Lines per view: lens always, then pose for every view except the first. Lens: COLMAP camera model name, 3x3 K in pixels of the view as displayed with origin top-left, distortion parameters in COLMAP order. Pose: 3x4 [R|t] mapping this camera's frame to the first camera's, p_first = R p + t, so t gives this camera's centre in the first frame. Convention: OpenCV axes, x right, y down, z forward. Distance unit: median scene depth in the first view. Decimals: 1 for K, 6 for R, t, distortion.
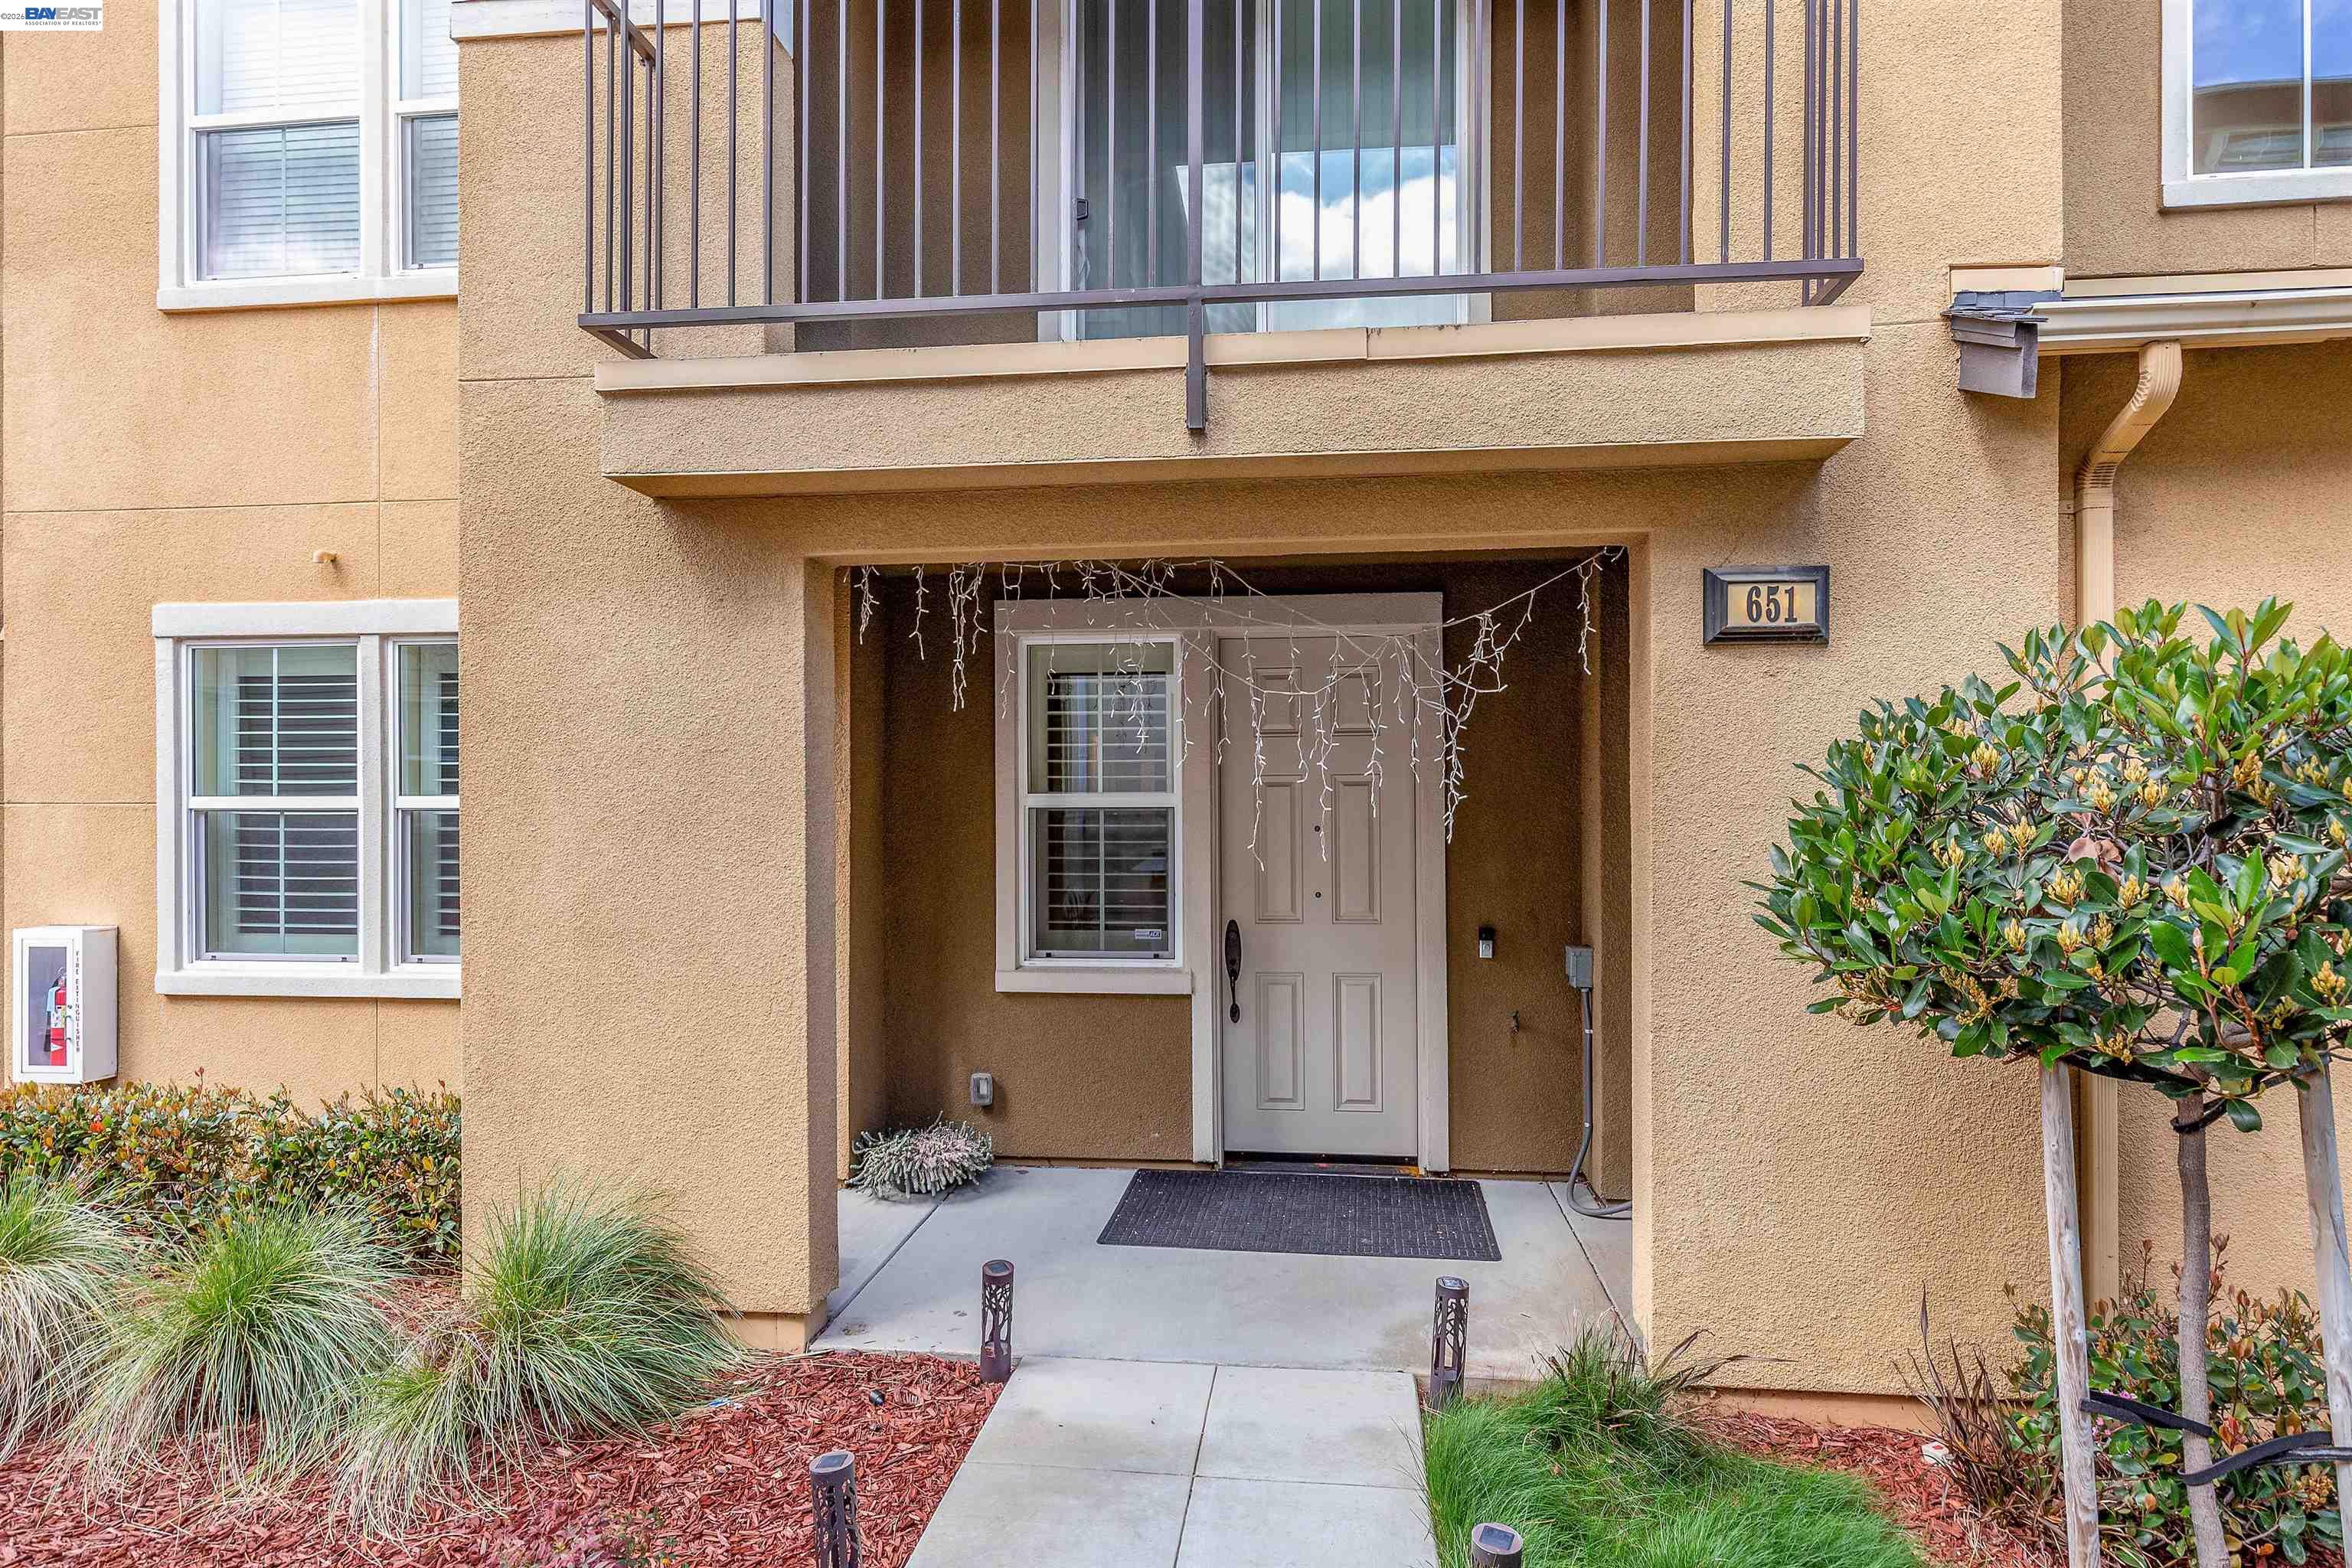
lens RADIAL K [[1298.0, 0, 1190.2], [0, 1298.0, 774.4], [0, 0, 1]] dist [0.008644, -0.004264]
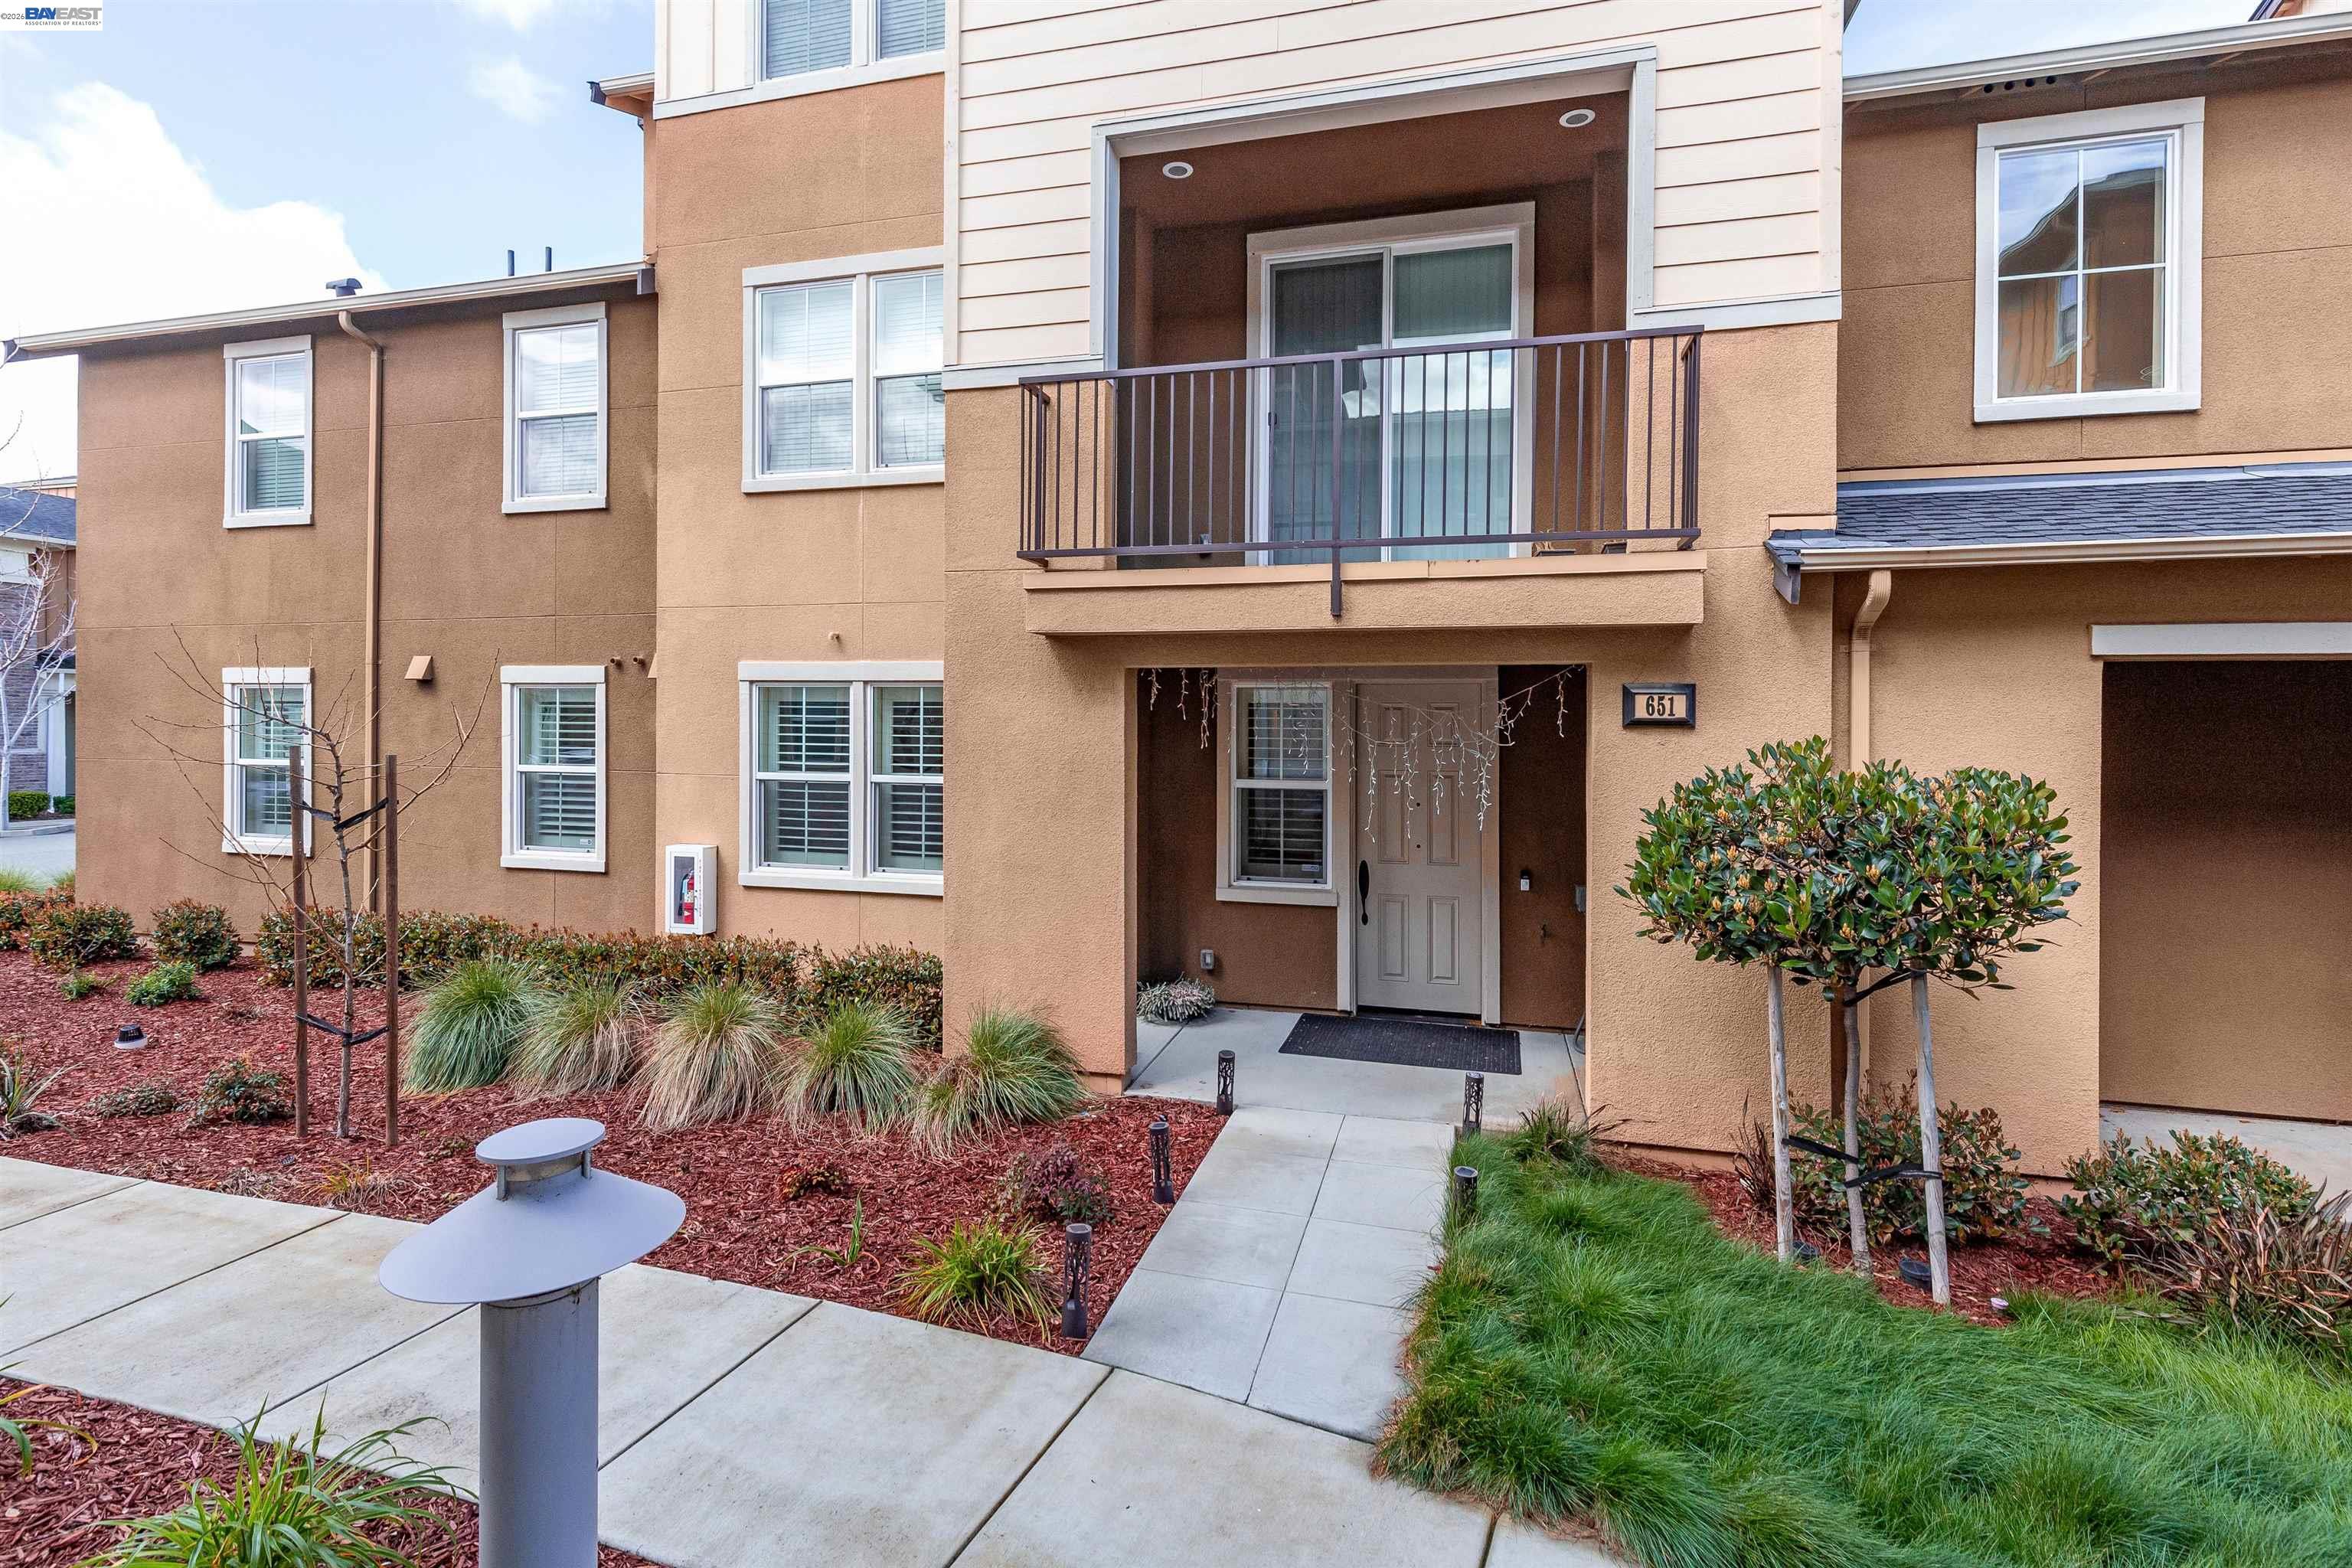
lens RADIAL K [[1098.2, 0, 1181.4], [0, 1098.2, 703.9], [0, 0, 1]] dist [0.008488, 0.000175]
pose [[0.988116, 0.007379, -0.153533, 0.023968], [-0.007288, 0.999973, 0.001152, -0.113132], [0.153537, -0.000019, 0.988143, -0.517951]]
